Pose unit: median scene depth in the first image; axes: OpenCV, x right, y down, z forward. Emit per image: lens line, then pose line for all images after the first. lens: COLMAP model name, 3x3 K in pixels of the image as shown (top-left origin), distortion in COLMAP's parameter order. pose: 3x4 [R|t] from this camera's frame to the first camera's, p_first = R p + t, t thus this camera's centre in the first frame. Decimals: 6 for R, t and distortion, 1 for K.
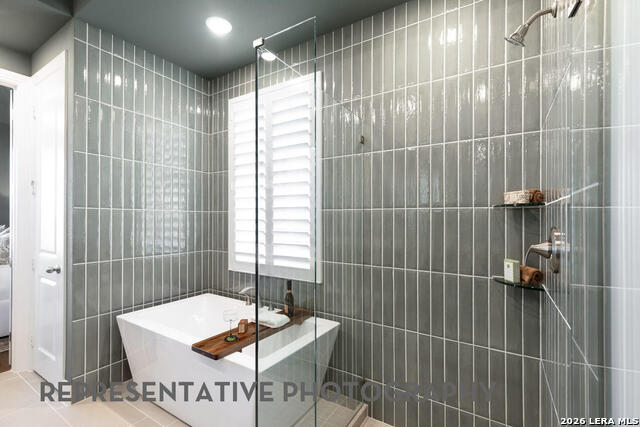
lens RADIAL K [[286.5, 0, 320.0], [0, 286.5, 215.9], [0, 0, 1]] dist [0.001287, 0.000481]
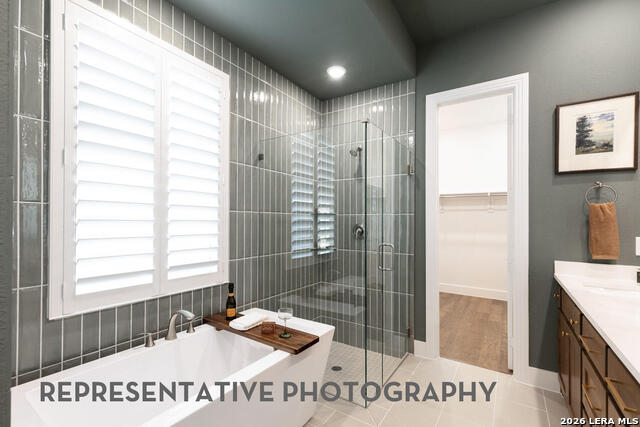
lens RADIAL K [[286.5, 0, 320.0], [0, 286.5, 215.9], [0, 0, 1]] dist [0.001287, 0.000481]
pose [[0.017404, 0.012355, 0.999772, -1.018433], [-0.019527, 0.999737, -0.012015, 0.004047], [-0.999658, -0.019313, 0.017640, 0.652549]]
